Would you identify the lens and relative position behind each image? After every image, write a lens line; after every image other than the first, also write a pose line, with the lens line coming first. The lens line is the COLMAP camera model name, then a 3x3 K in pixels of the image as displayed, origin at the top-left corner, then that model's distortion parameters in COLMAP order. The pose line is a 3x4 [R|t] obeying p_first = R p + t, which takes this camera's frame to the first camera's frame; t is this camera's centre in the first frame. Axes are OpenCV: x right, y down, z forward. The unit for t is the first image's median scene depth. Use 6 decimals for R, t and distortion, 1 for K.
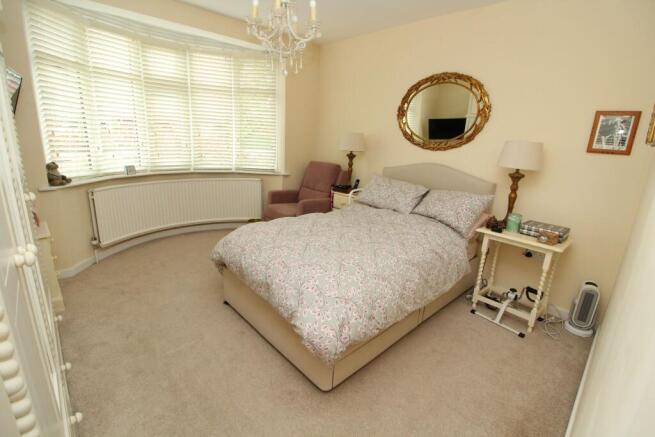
lens RADIAL K [[302.5, 0, 327.8], [0, 302.5, 211.2], [0, 0, 1]] dist [0.001153, -0.014398]
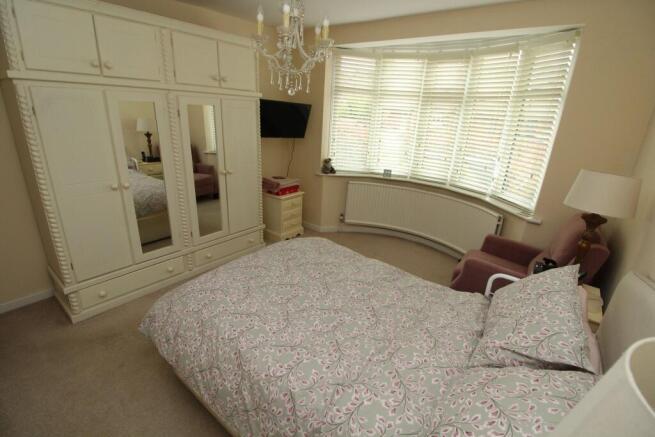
lens RADIAL K [[302.5, 0, 327.8], [0, 302.5, 211.2], [0, 0, 1]] dist [0.001153, -0.014398]
pose [[0.153477, 0.271317, -0.950175, 0.495908], [-0.287783, 0.932158, 0.219688, -0.195178], [0.945318, 0.239727, 0.221145, 0.559841]]
